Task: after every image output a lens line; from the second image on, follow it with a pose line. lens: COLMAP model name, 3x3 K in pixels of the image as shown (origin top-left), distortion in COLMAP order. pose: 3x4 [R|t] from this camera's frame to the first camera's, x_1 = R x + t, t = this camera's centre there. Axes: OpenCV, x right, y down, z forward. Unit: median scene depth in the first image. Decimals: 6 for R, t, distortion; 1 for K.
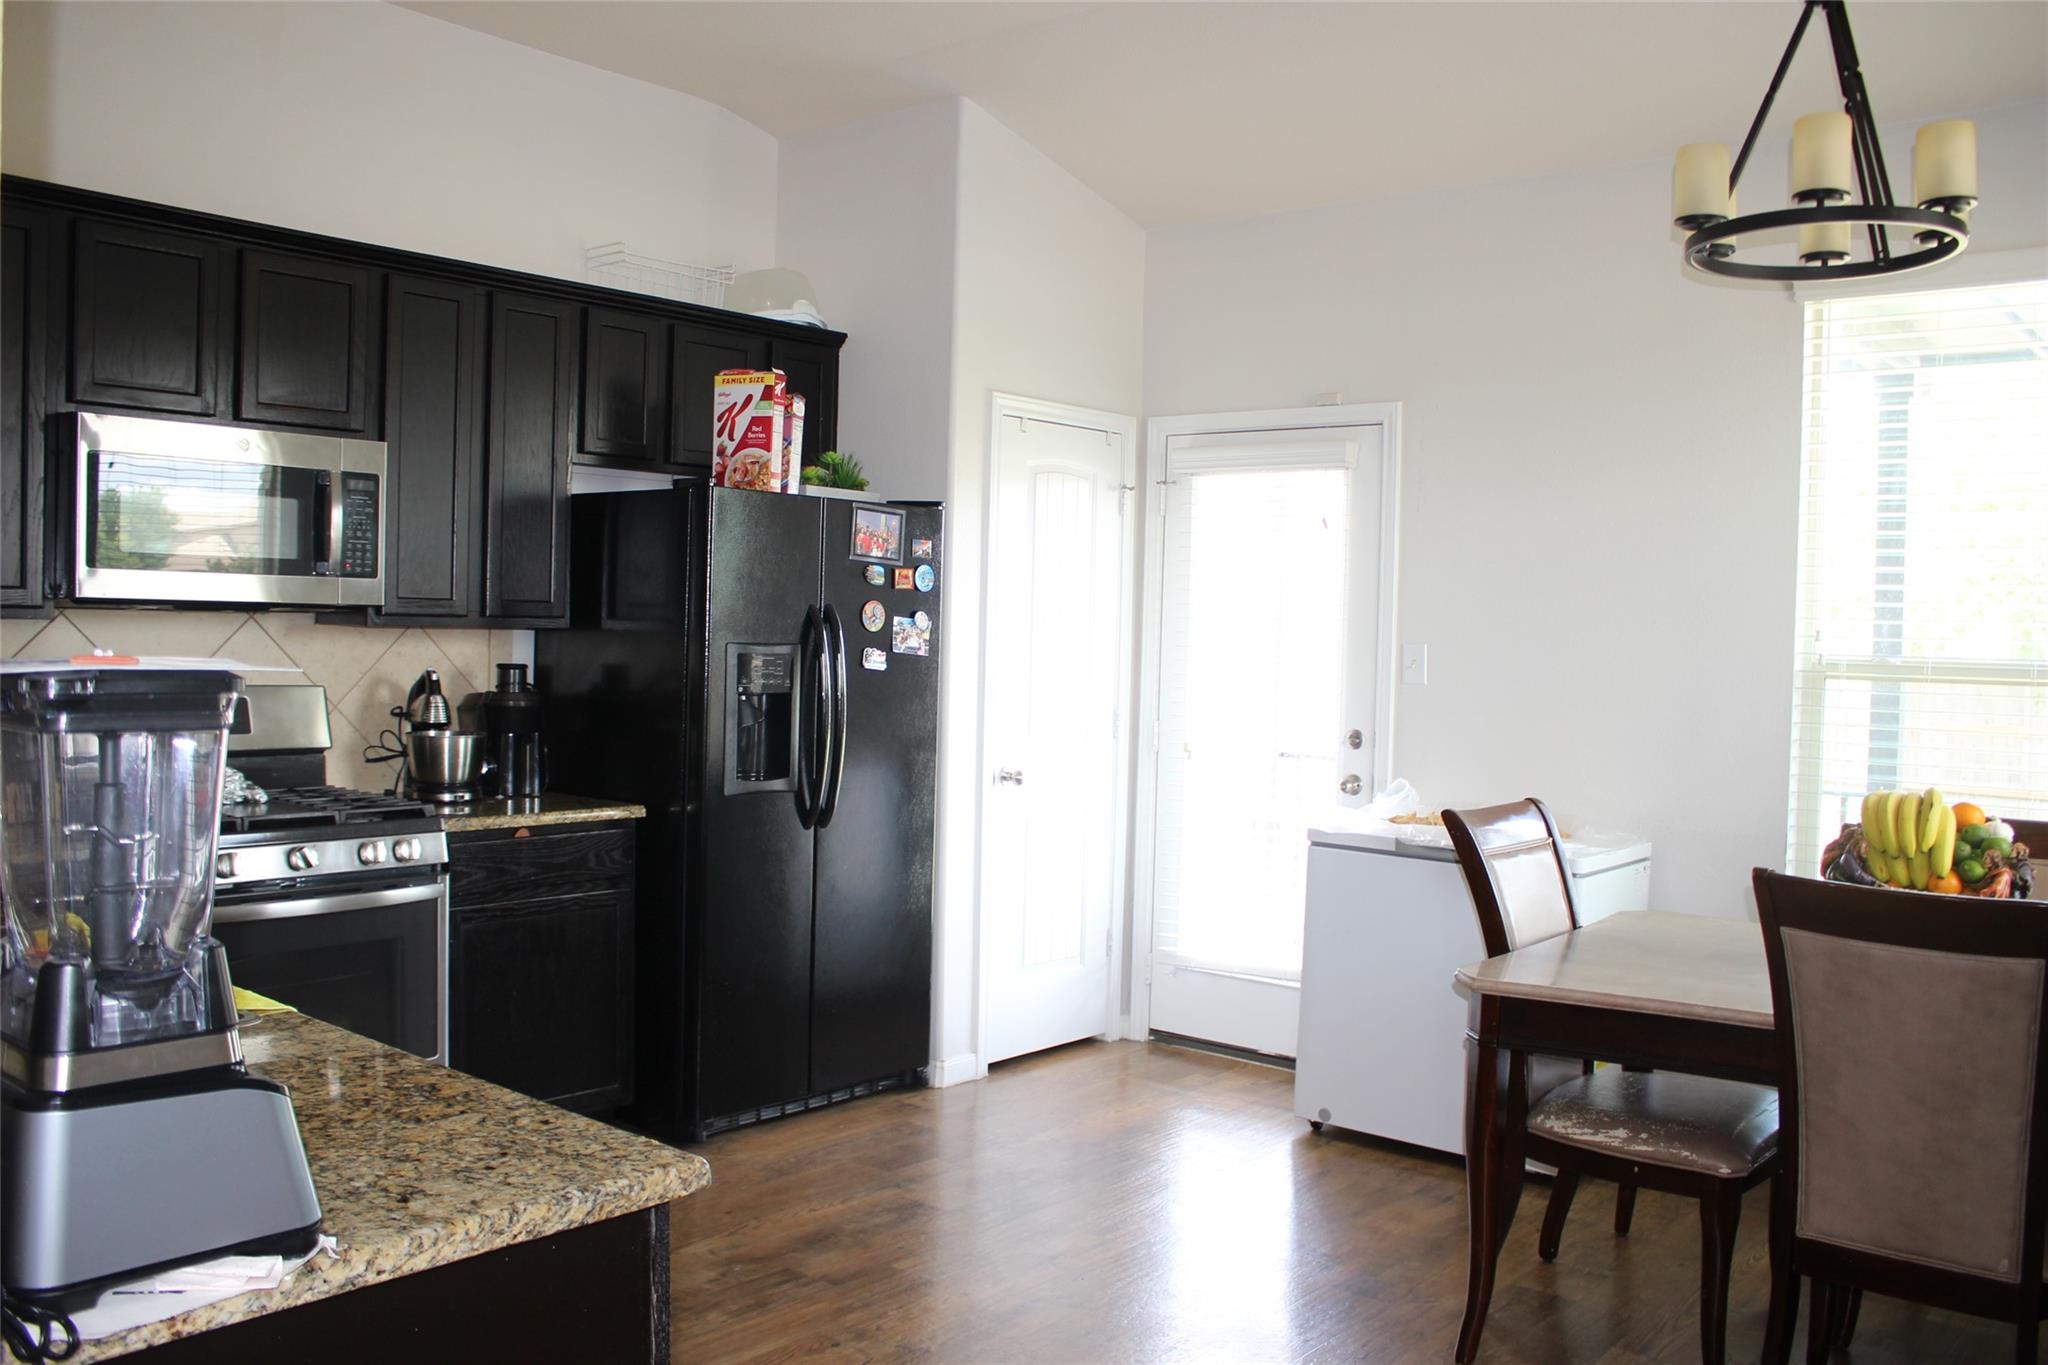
lens RADIAL K [[1689.8, 0, 1024.0], [0, 1689.8, 682.5], [0, 0, 1]] dist [-0.164345, 0.132037]
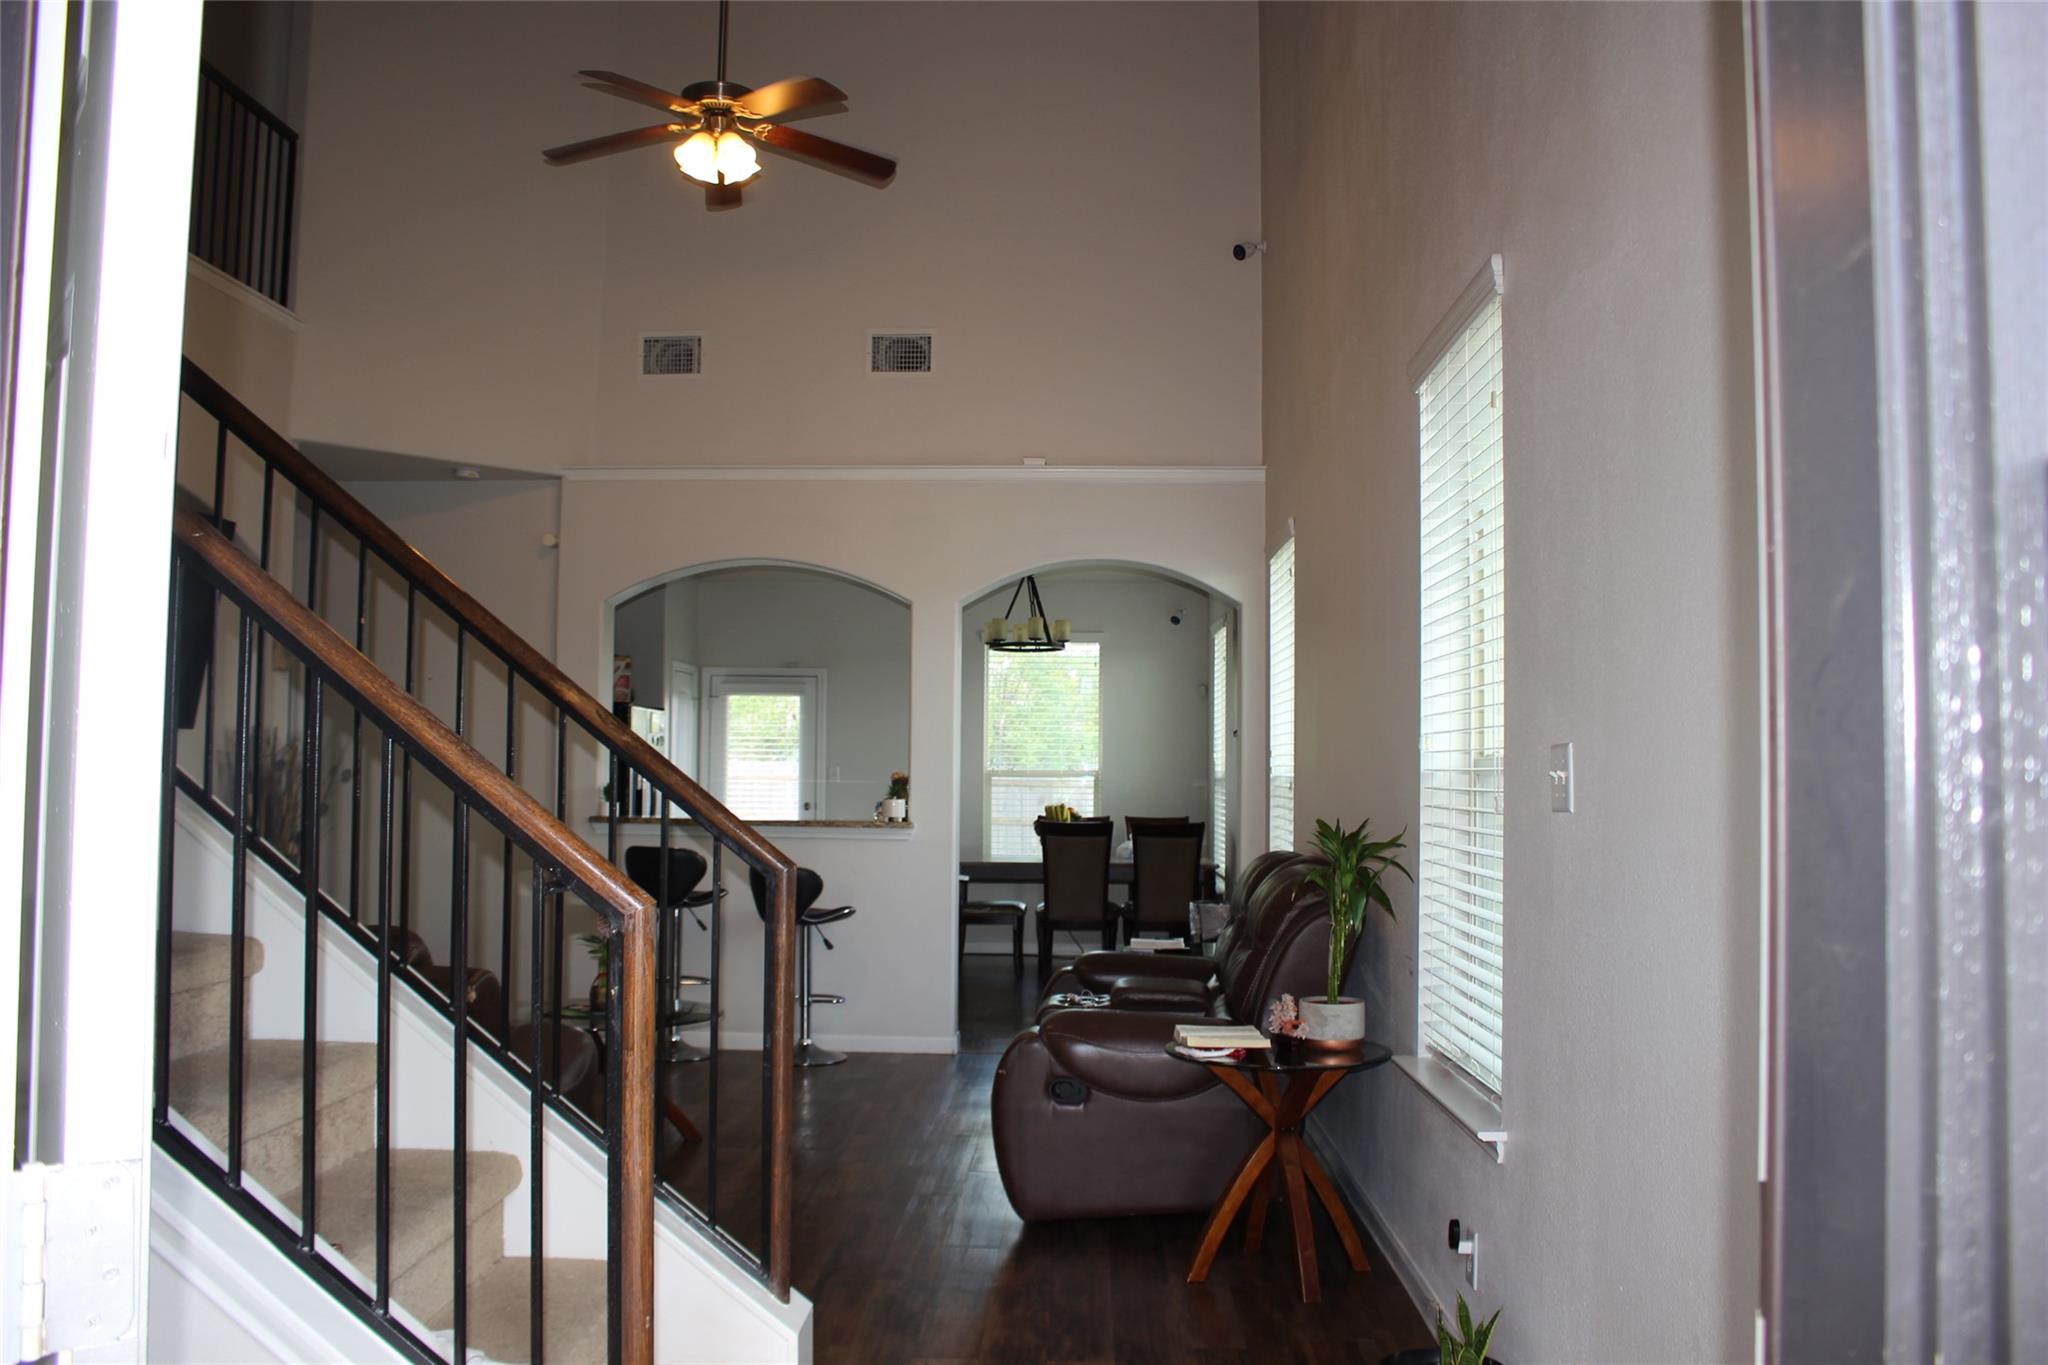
lens RADIAL K [[1689.8, 0, 1024.0], [0, 1689.8, 682.5], [0, 0, 1]] dist [-0.164345, 0.132037]
pose [[0.778852, 0.017598, 0.626961, -1.248319], [0.028418, 0.997590, -0.063304, 0.020926], [-0.626564, 0.067122, 0.776475, -1.259762]]
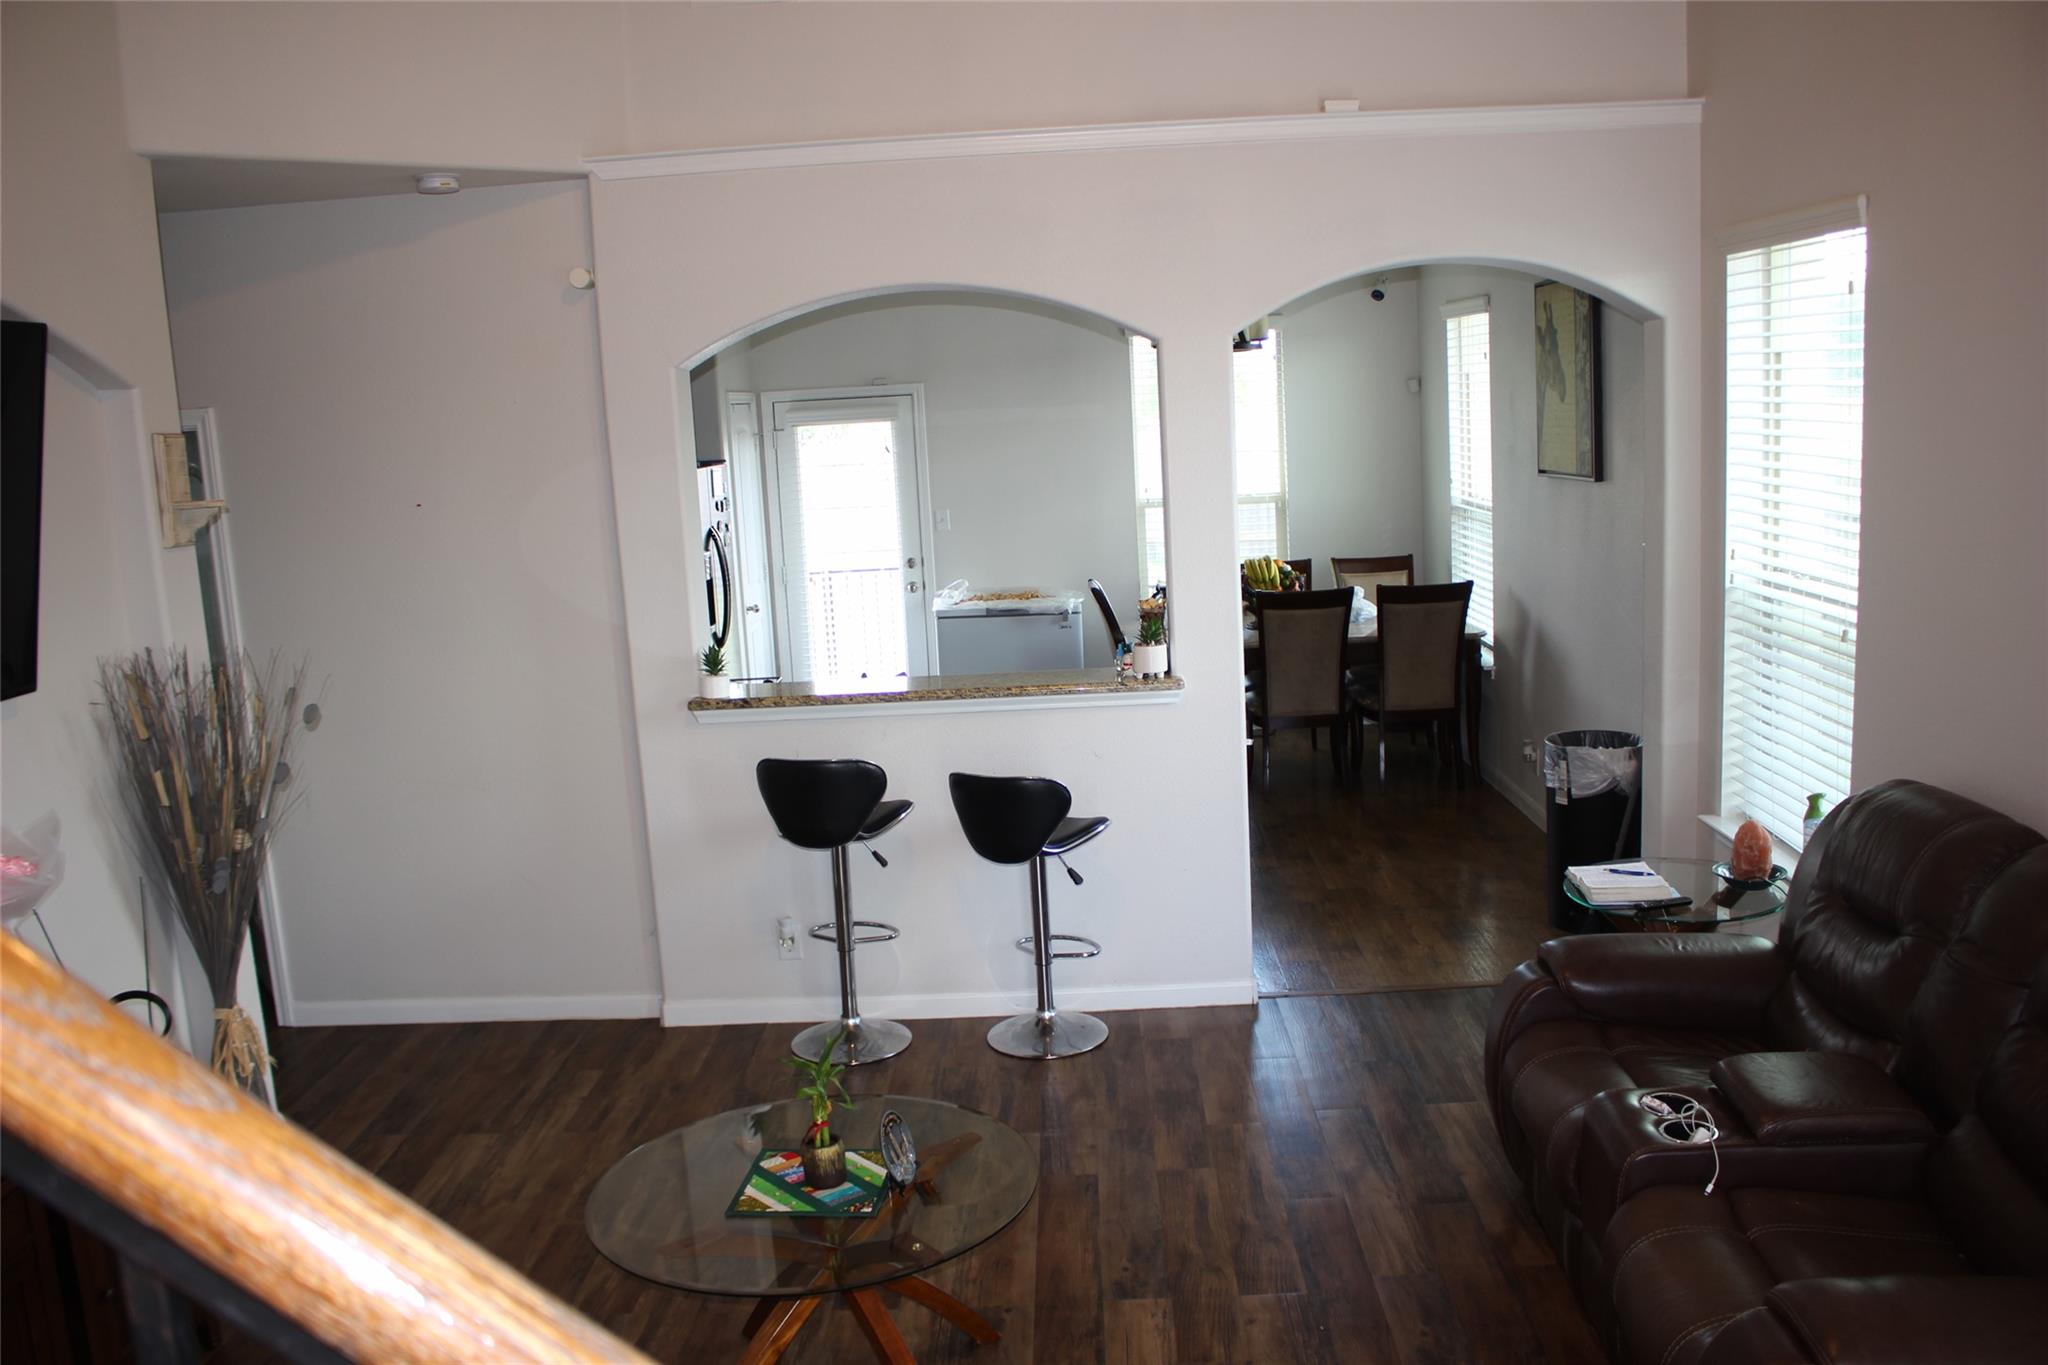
lens RADIAL K [[1689.8, 0, 1024.0], [0, 1689.8, 682.5], [0, 0, 1]] dist [-0.164345, 0.132037]
pose [[0.768731, -0.168687, 0.616925, -1.033952], [0.089855, 0.983509, 0.156958, -0.138920], [-0.633228, -0.065225, 0.771212, -0.636004]]
